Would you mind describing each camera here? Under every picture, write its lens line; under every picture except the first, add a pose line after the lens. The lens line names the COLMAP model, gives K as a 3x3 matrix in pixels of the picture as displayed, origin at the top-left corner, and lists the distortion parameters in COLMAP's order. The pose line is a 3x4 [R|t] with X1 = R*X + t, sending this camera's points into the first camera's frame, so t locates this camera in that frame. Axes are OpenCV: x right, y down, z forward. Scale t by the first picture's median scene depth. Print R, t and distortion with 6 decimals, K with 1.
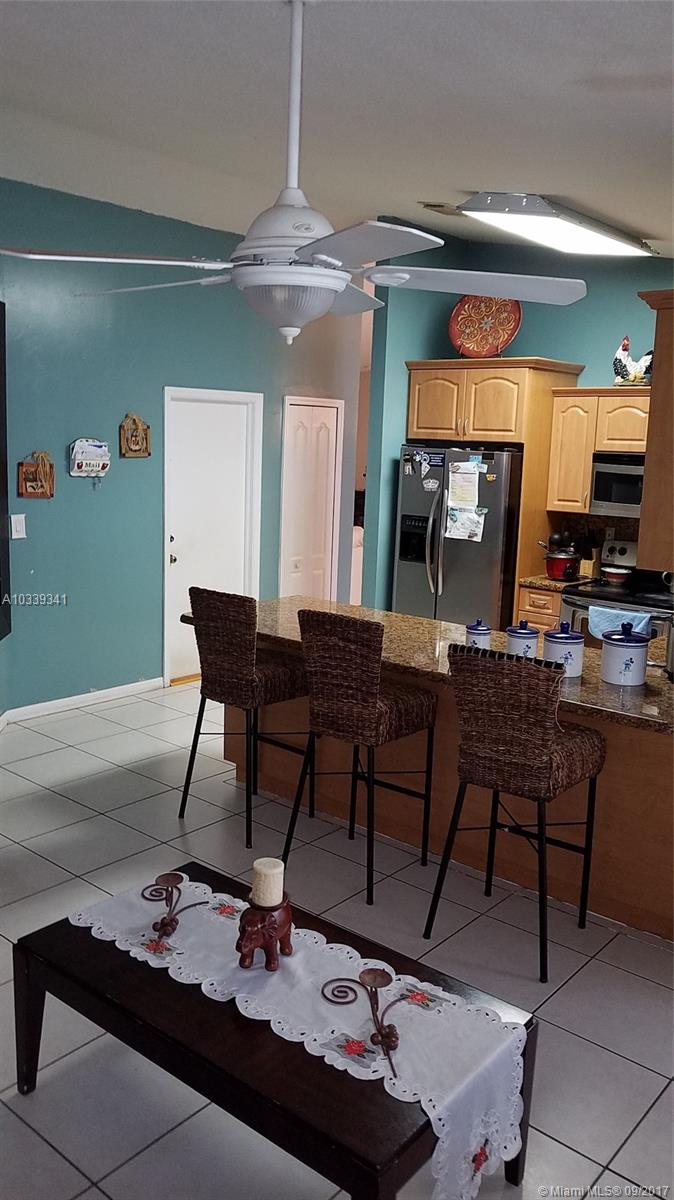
lens RADIAL K [[949.6, 0, 304.4], [0, 949.6, 602.1], [0, 0, 1]] dist [0.037771, 0.001184]
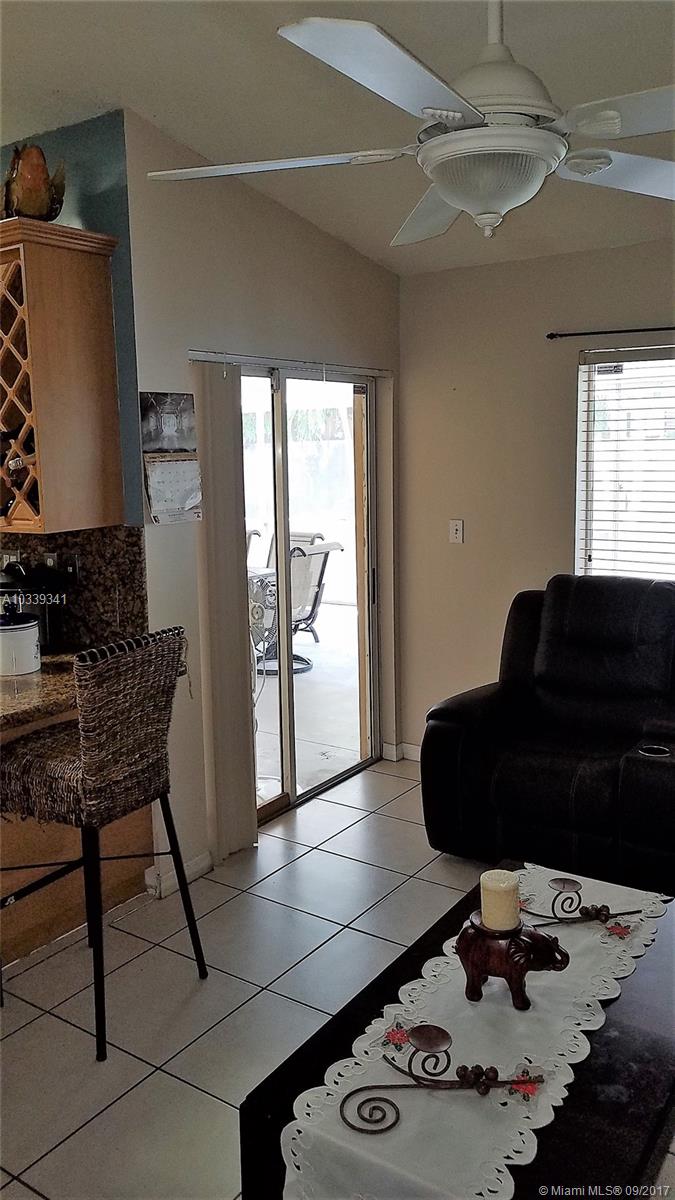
lens RADIAL K [[938.2, 0, 337.5], [0, 938.2, 600.0], [0, 0, 1]] dist [0.041587, 0.006956]
pose [[-0.121939, -0.188091, 0.974552, -0.729965], [0.175206, 0.962382, 0.207665, -0.143780], [-0.976951, 0.196070, -0.084397, 1.098366]]
